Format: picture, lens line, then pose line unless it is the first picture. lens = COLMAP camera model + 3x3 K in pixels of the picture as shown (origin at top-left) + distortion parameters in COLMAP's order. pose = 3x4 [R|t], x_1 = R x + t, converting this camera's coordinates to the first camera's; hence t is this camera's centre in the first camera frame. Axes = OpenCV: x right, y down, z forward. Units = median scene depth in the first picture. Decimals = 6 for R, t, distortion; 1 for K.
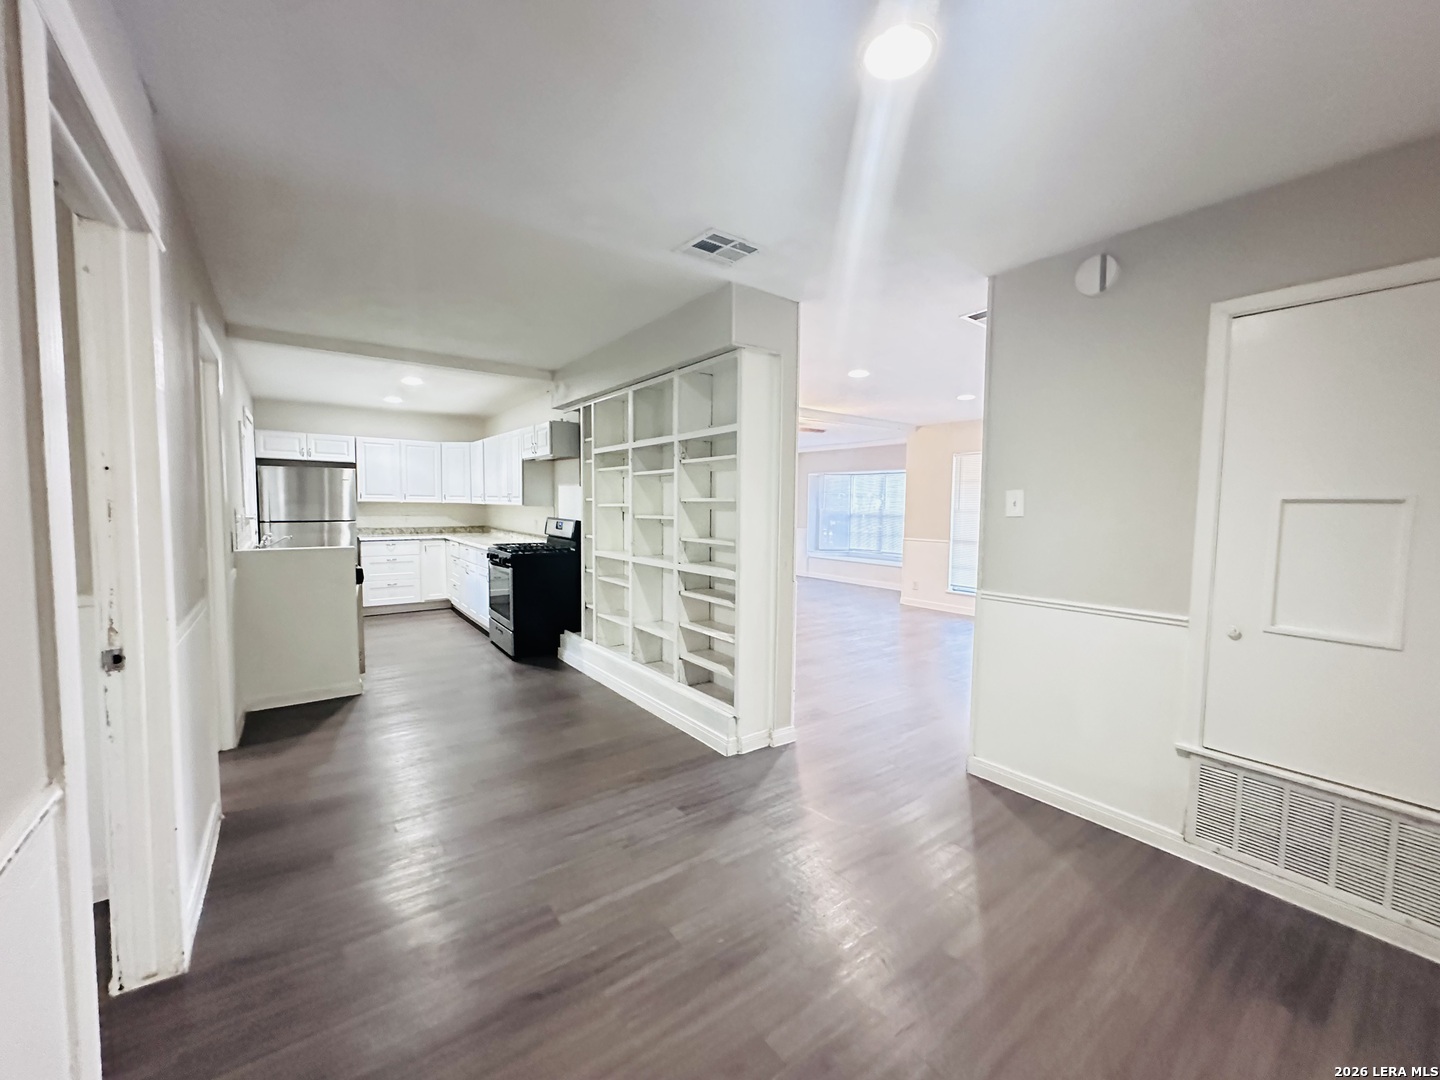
lens RADIAL K [[571.1, 0, 722.6], [0, 571.1, 534.9], [0, 0, 1]] dist [-0.001699, -0.000433]
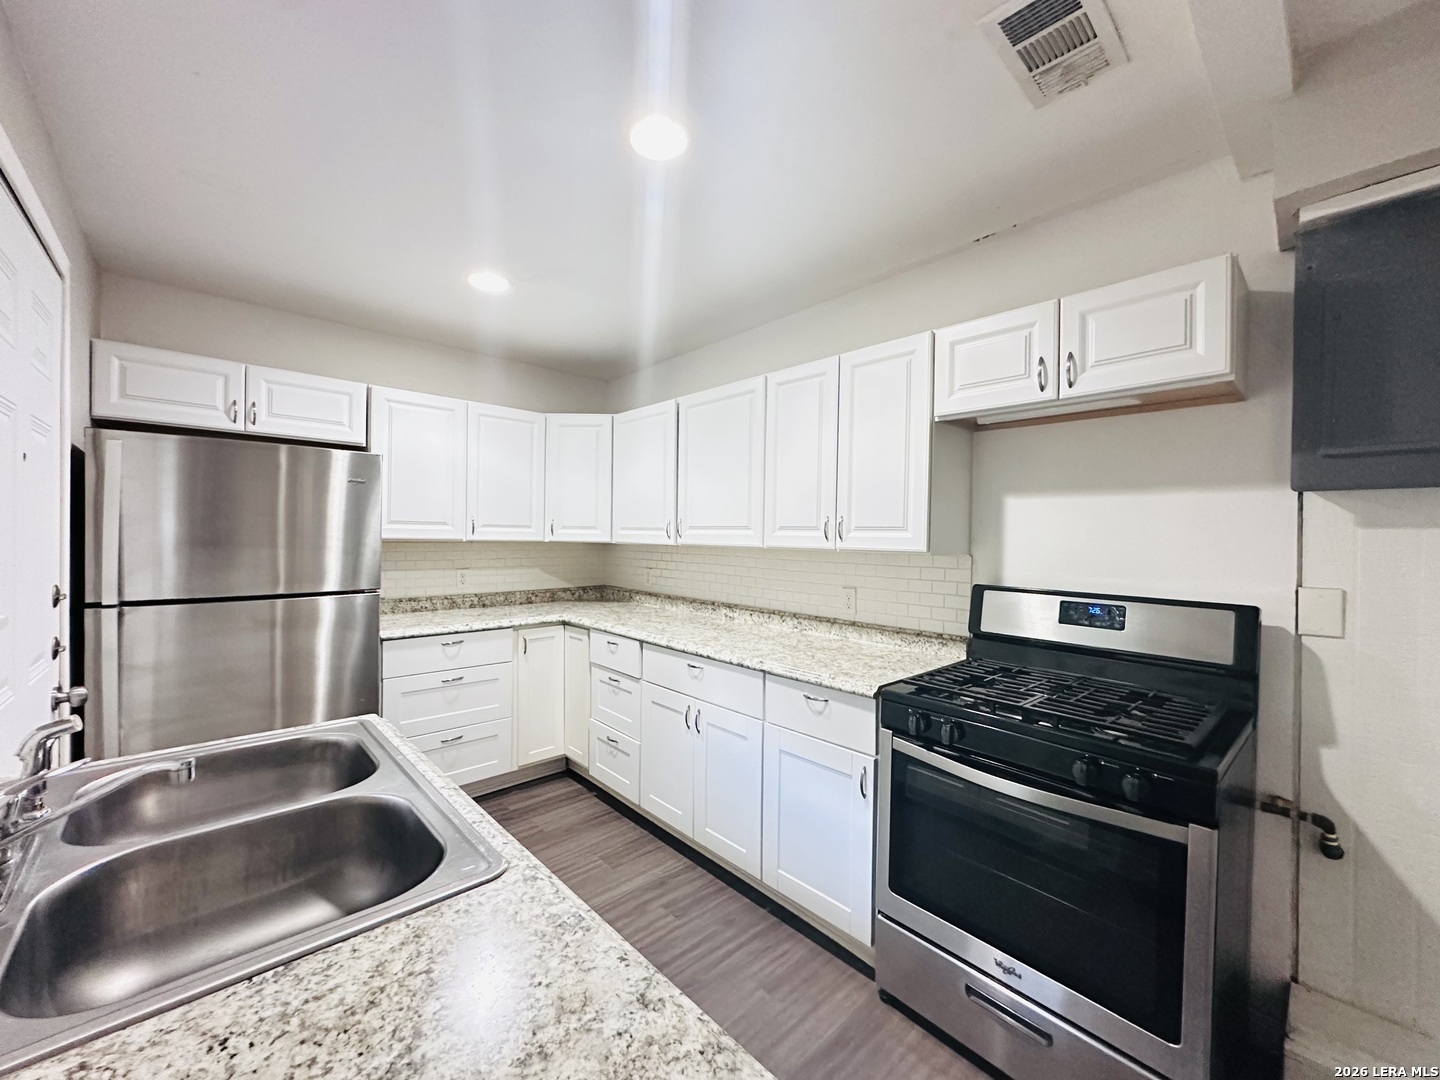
lens RADIAL K [[571.1, 0, 716.9], [0, 571.1, 541.0], [0, 0, 1]] dist [-0.001699, -0.000433]
pose [[0.995121, 0.000199, 0.098665, -0.452001], [0.004937, 0.998645, -0.051807, -0.035981], [-0.098542, 0.052042, 0.993771, 0.592662]]
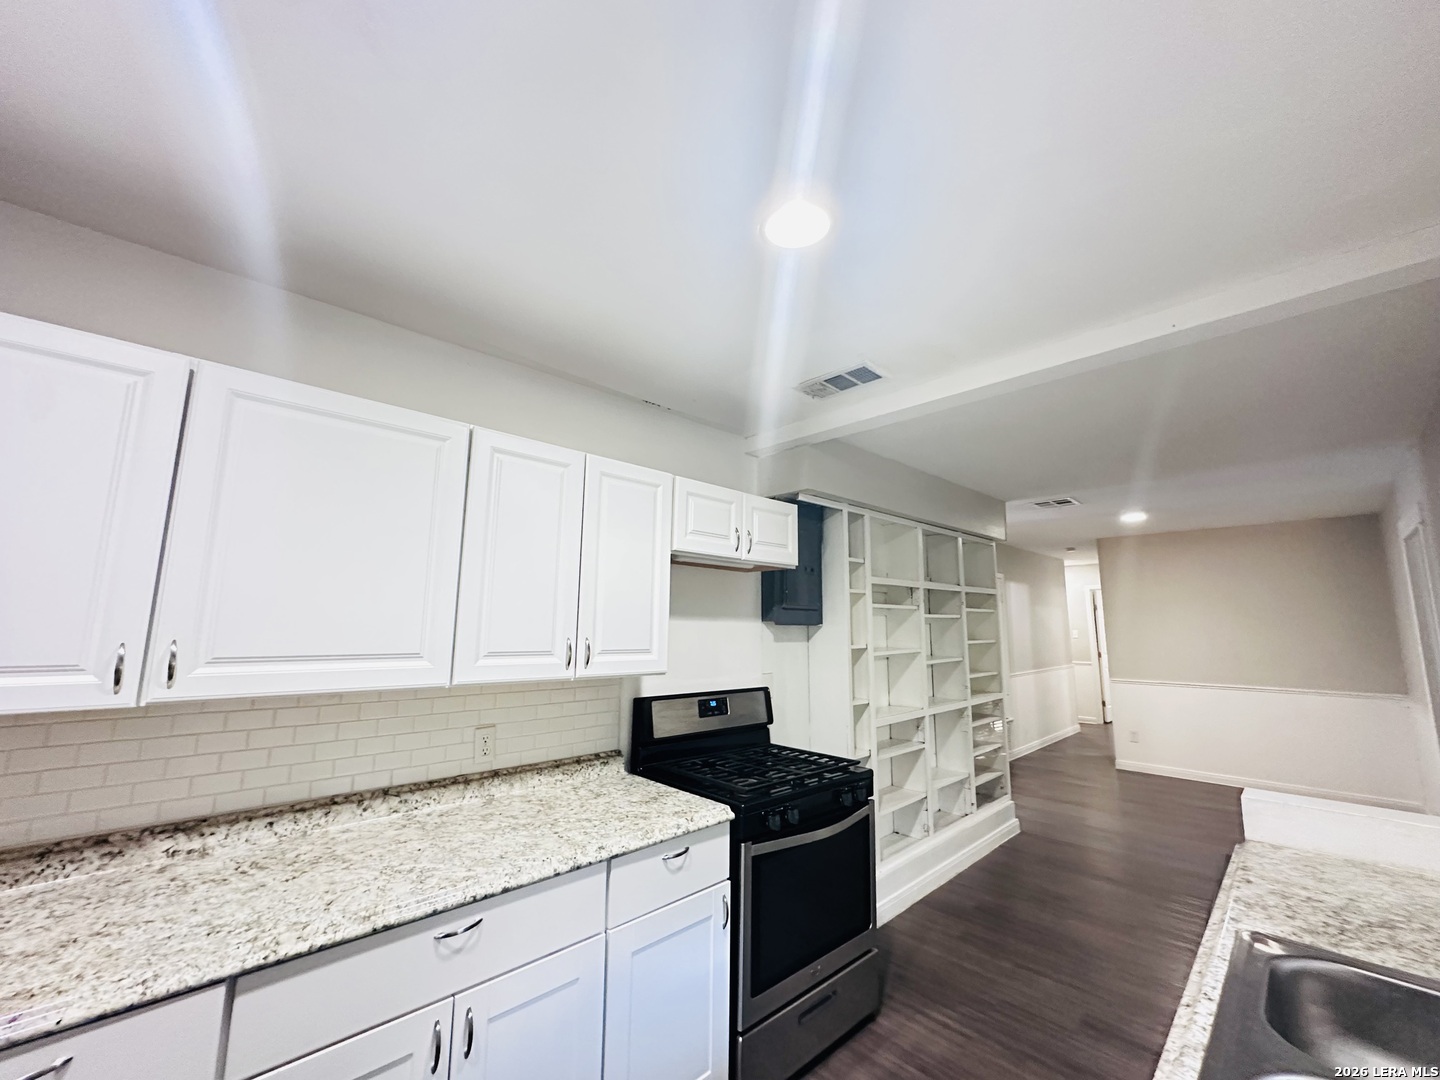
lens RADIAL K [[571.1, 0, 721.7], [0, 571.1, 540.5], [0, 0, 1]] dist [-0.001699, -0.000433]
pose [[-0.124240, 0.135250, 0.982991, -0.654762], [0.050941, 0.990230, -0.129807, -0.077294], [-0.990944, 0.033948, -0.129916, 0.901737]]
